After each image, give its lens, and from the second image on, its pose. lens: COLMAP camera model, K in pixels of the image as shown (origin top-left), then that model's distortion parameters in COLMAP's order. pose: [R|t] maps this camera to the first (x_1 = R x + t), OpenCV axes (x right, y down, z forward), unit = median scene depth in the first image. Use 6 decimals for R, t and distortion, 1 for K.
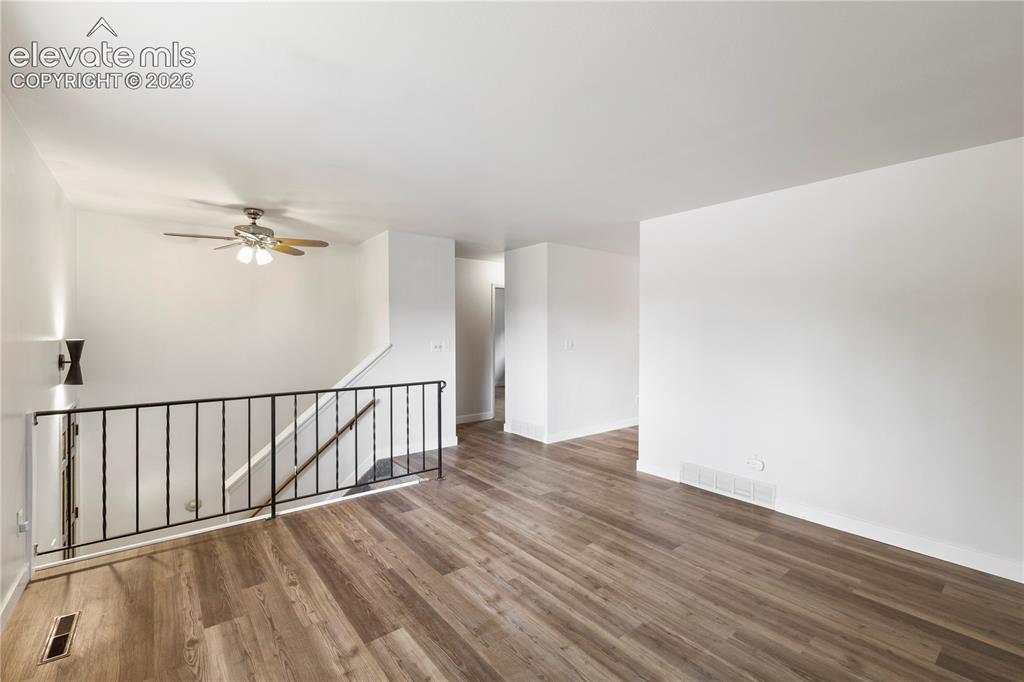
lens RADIAL K [[446.6, 0, 509.2], [0, 446.6, 334.1], [0, 0, 1]] dist [-0.001353, 0.000016]
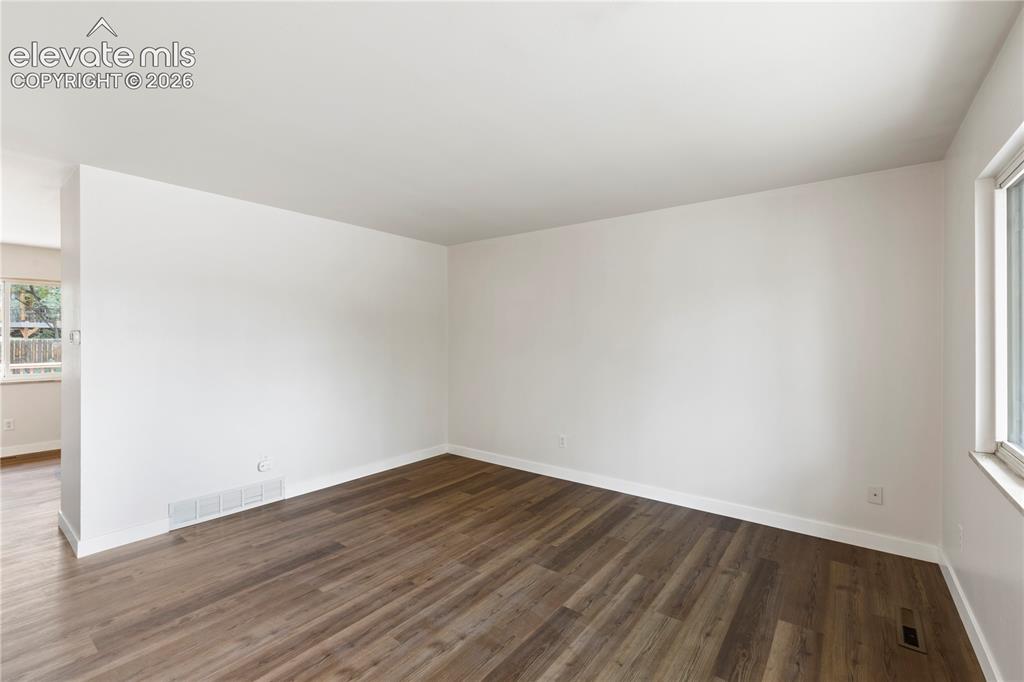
lens RADIAL K [[446.6, 0, 509.4], [0, 446.6, 338.1], [0, 0, 1]] dist [-0.001353, 0.000016]
pose [[-0.241971, -0.006907, 0.970259, -0.820163], [0.005672, 0.999948, 0.008533, -0.015416], [-0.970267, 0.007568, -0.241920, 0.965511]]
